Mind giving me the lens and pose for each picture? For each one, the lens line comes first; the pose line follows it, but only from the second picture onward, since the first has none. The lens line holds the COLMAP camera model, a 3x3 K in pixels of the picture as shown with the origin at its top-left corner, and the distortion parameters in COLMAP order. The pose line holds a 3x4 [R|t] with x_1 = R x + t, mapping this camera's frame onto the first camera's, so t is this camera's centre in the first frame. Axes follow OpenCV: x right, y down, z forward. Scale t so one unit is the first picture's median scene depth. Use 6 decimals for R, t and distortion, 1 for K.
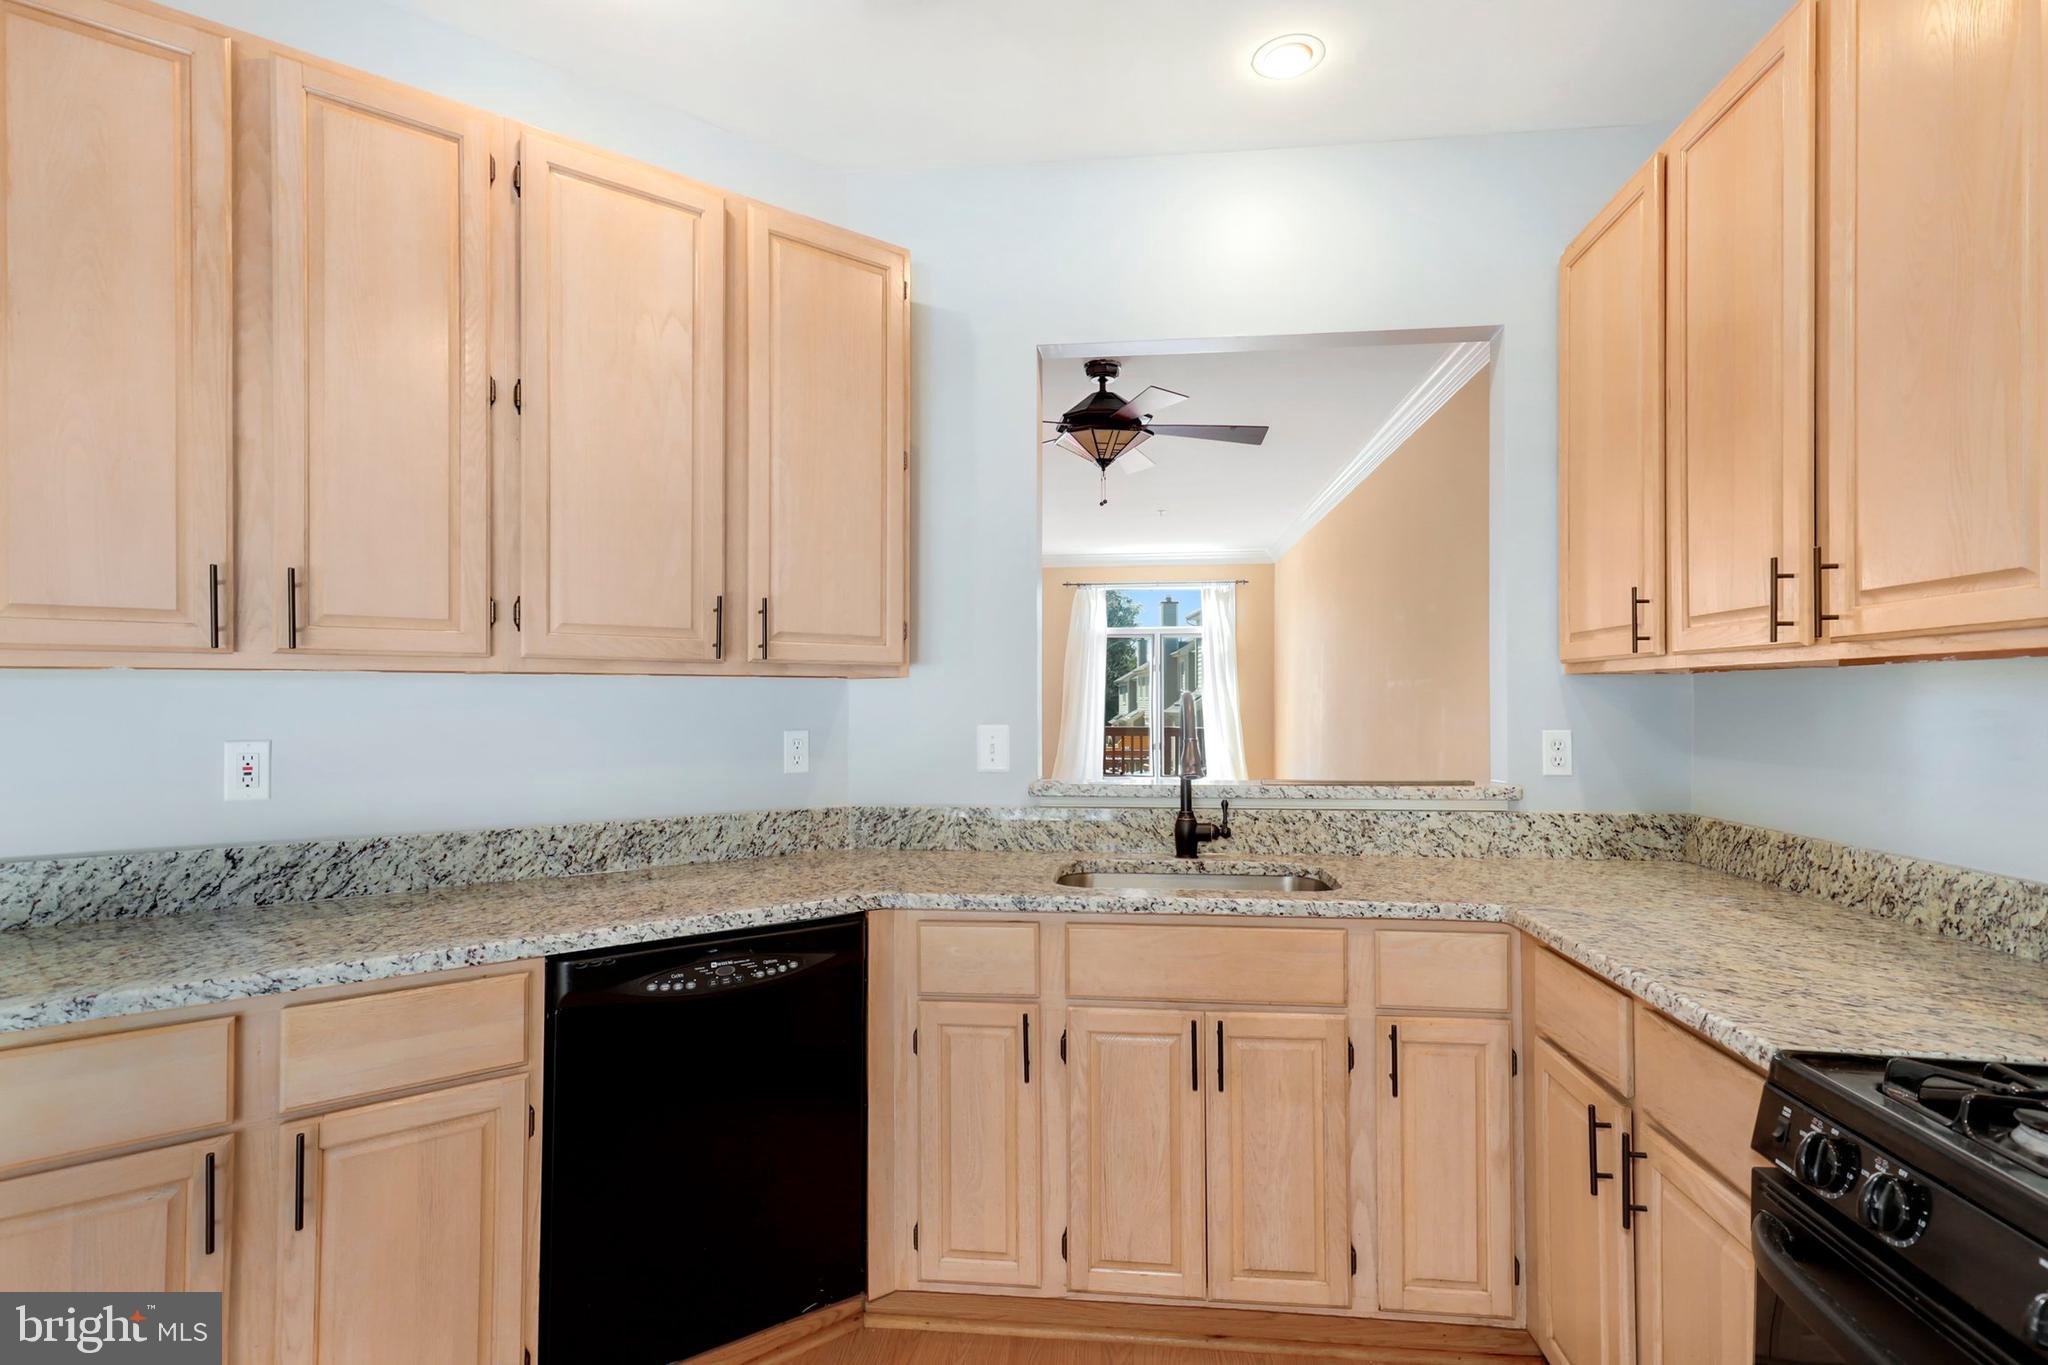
lens RADIAL K [[1004.1, 0, 1028.6], [0, 1004.1, 690.9], [0, 0, 1]] dist [0.017023, -0.000764]
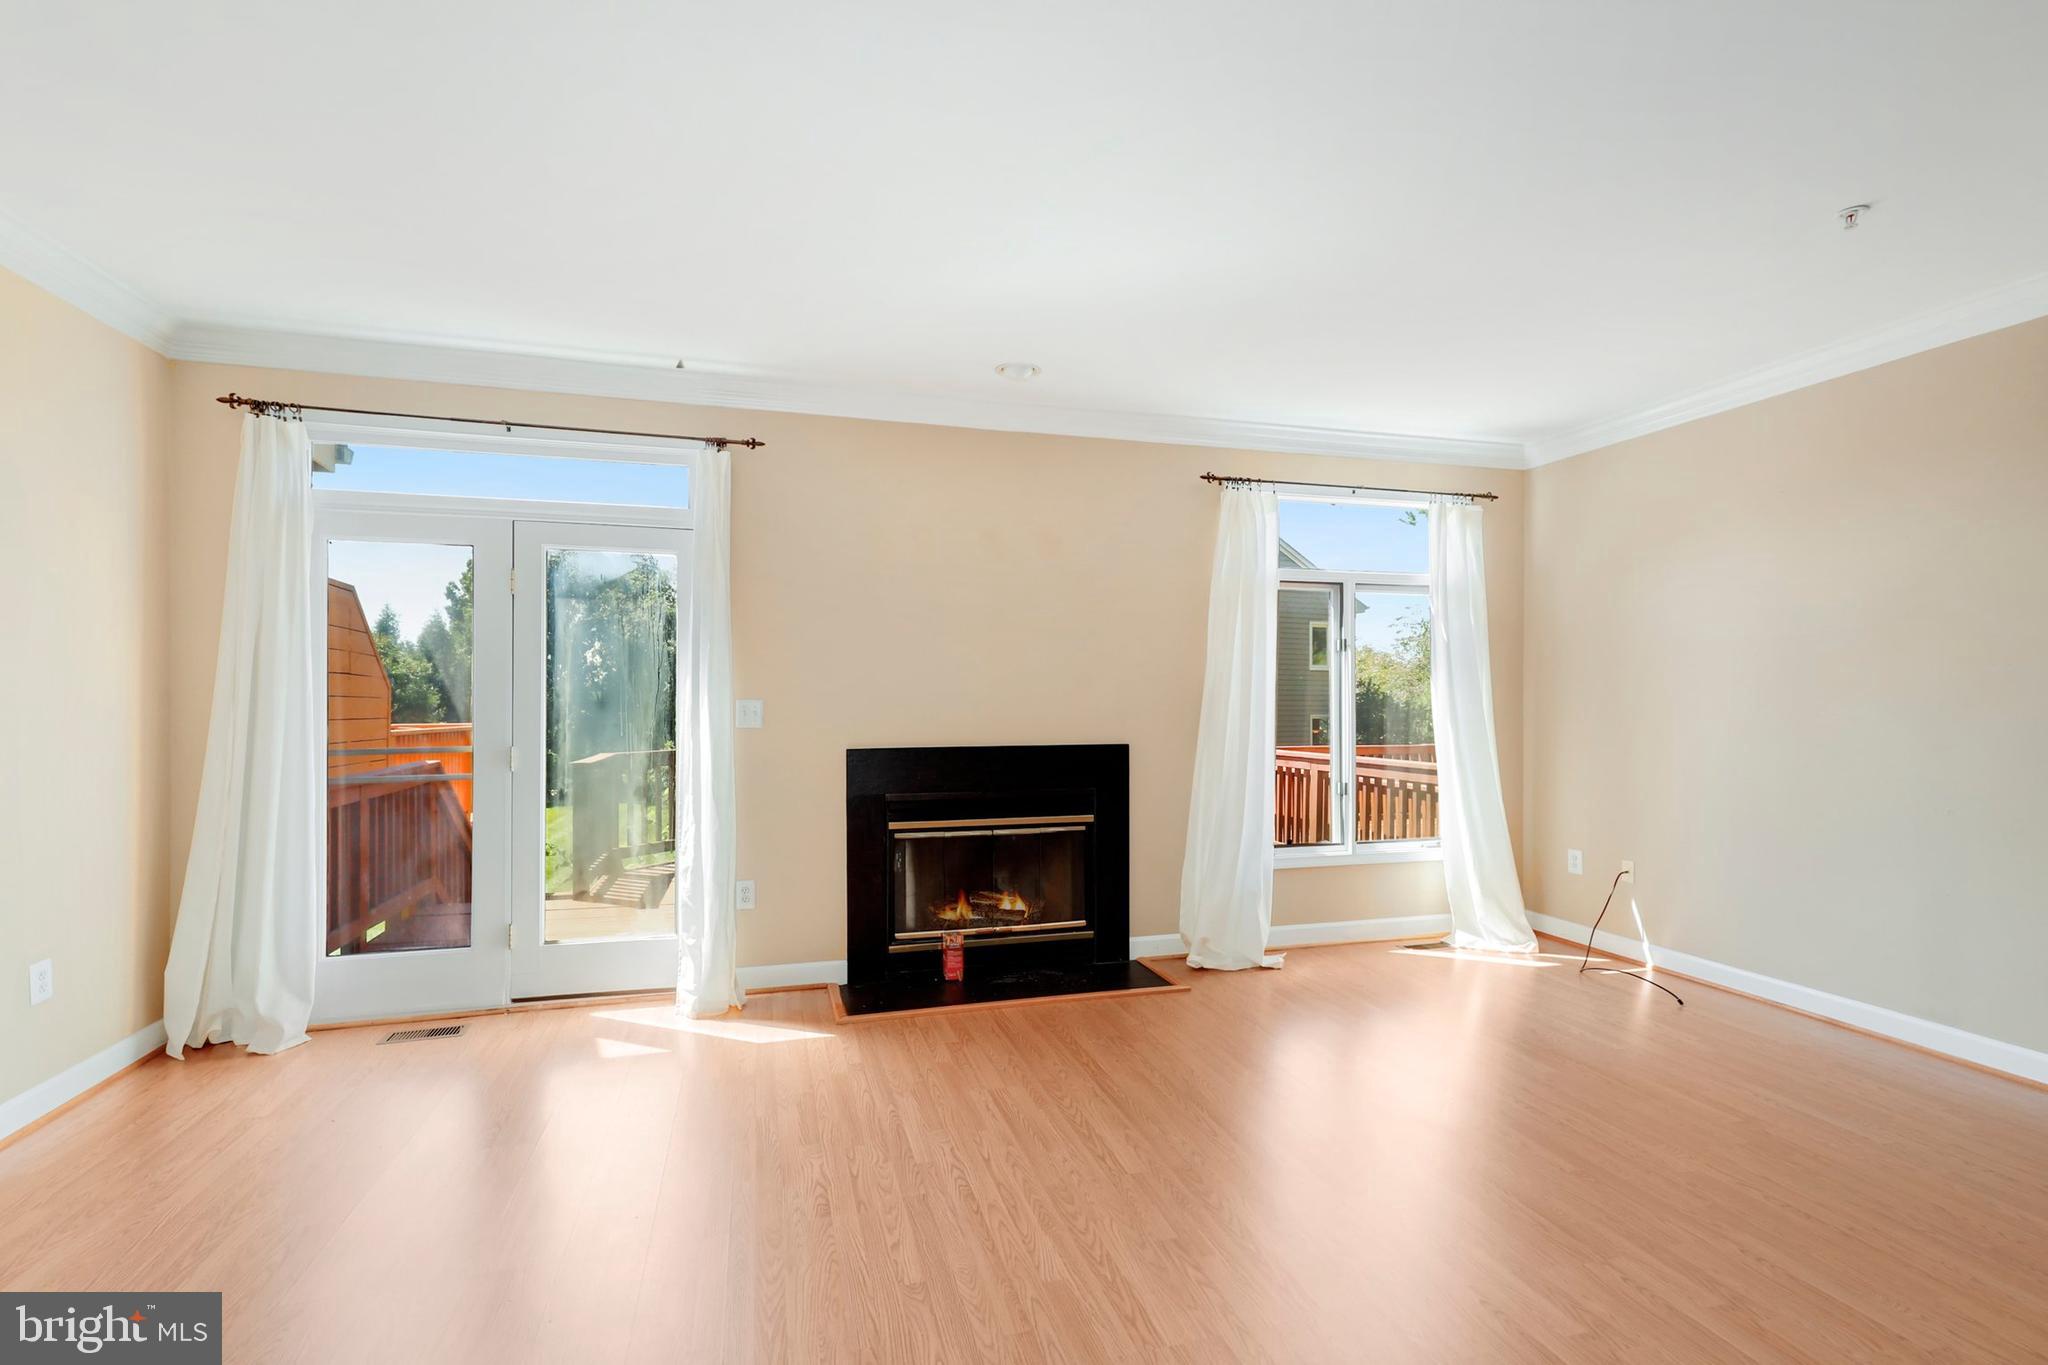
lens RADIAL K [[932.3, 0, 1035.6], [0, 932.3, 705.7], [0, 0, 1]] dist [0.016756, -0.000126]
pose [[0.923500, 0.000309, 0.383598, -1.034365], [-0.004598, 0.999937, 0.010263, 0.016632], [-0.383571, -0.011242, 0.923443, 2.853795]]
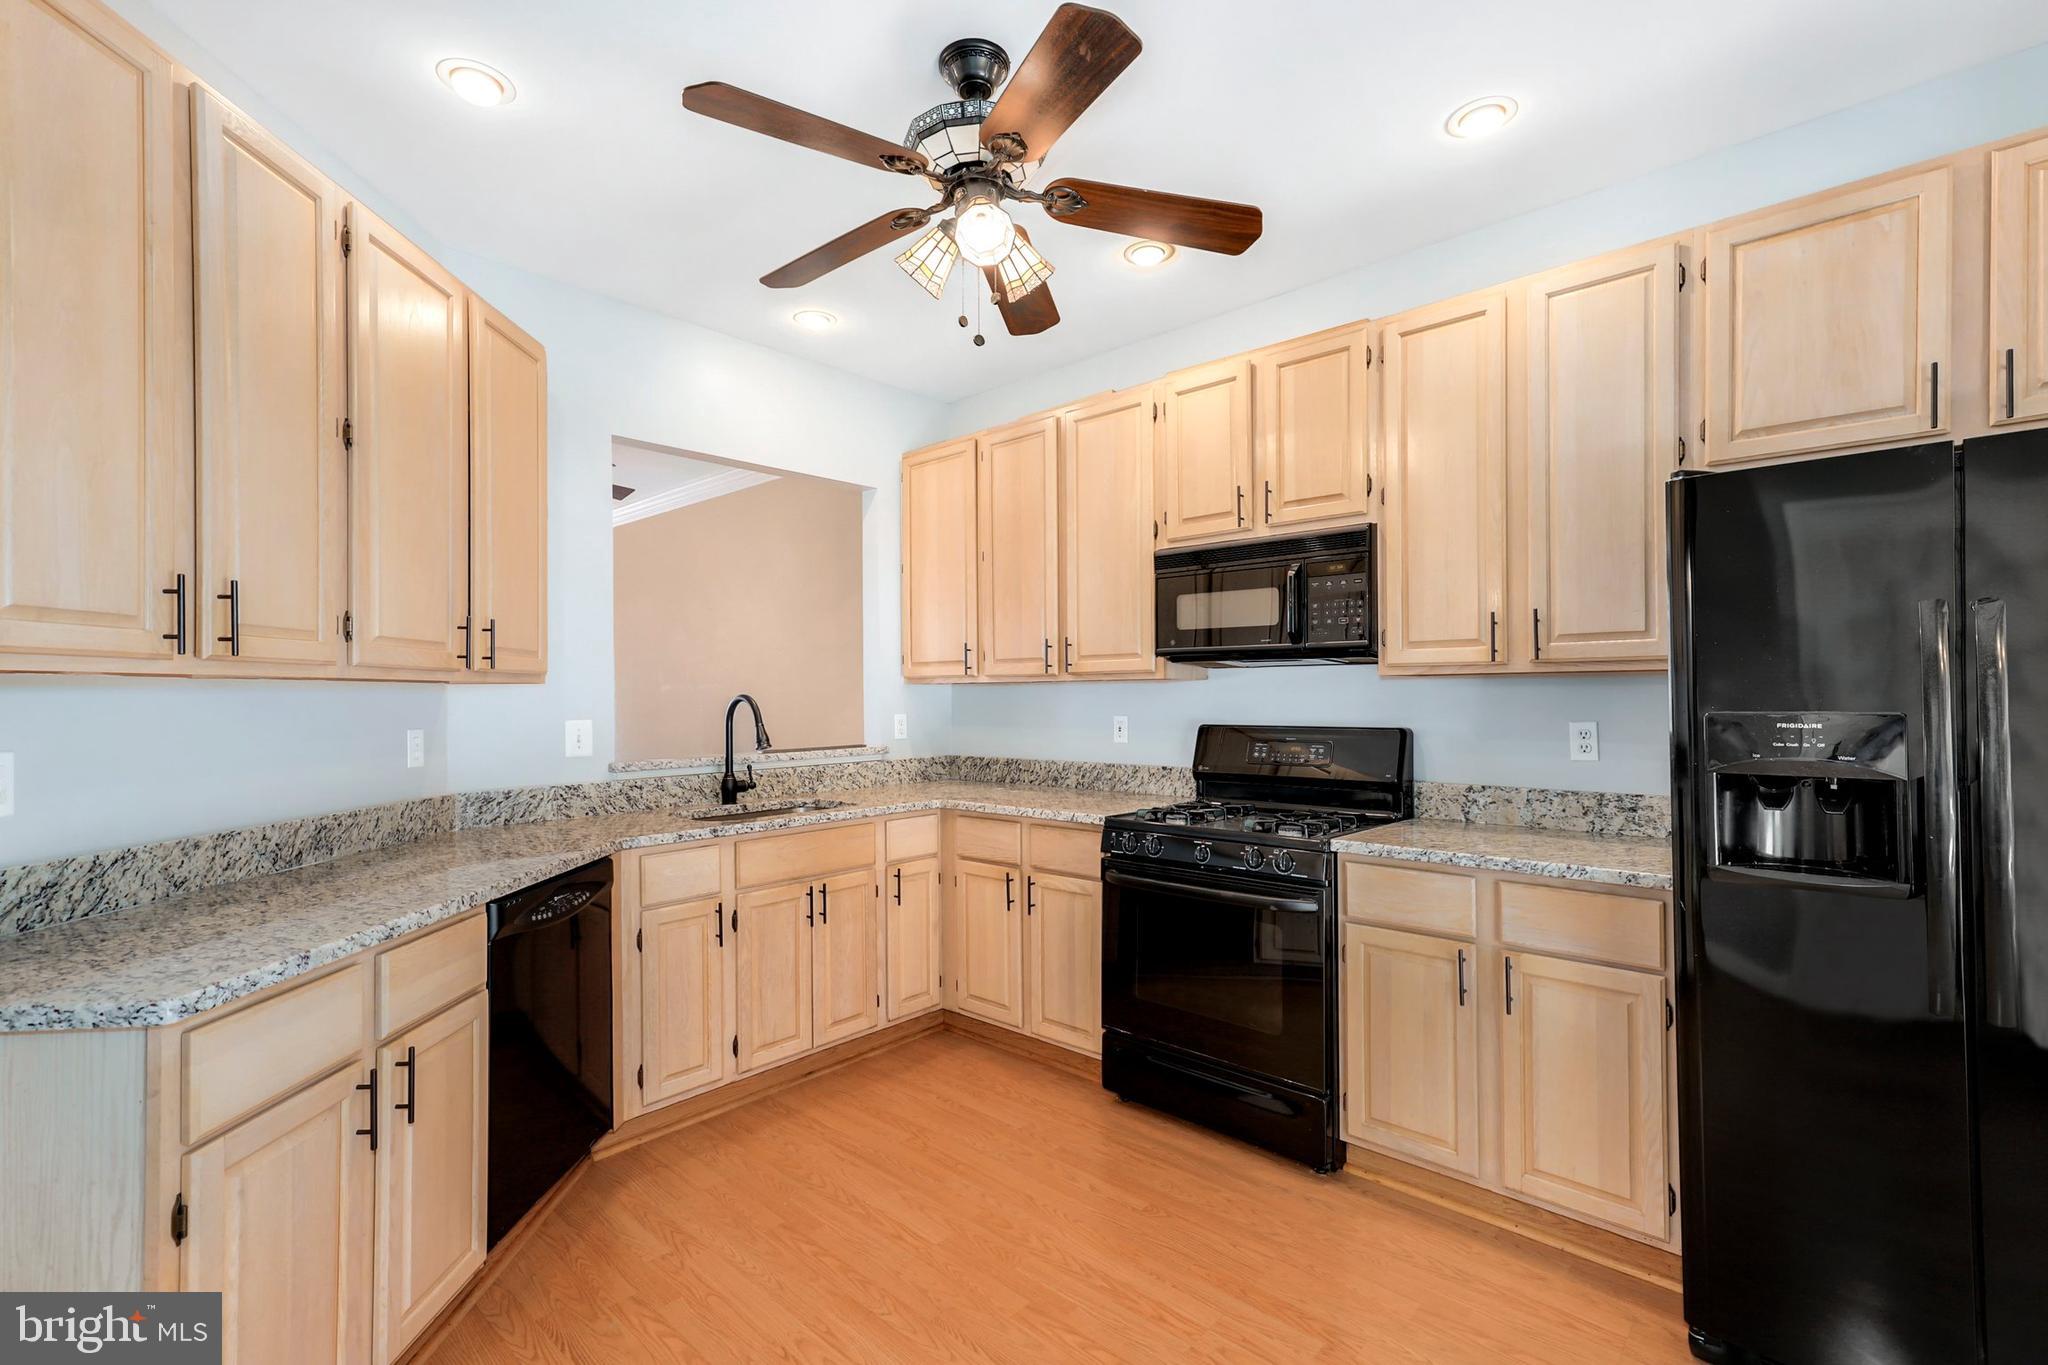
lens RADIAL K [[925.7, 0, 1030.9], [0, 925.7, 694.0], [0, 0, 1]] dist [0.016970, 0.000449]
pose [[0.585751, -0.002722, 0.810487, -0.866743], [0.000318, 0.999995, 0.003129, -0.003982], [-0.810491, -0.001576, 0.585749, -0.218562]]
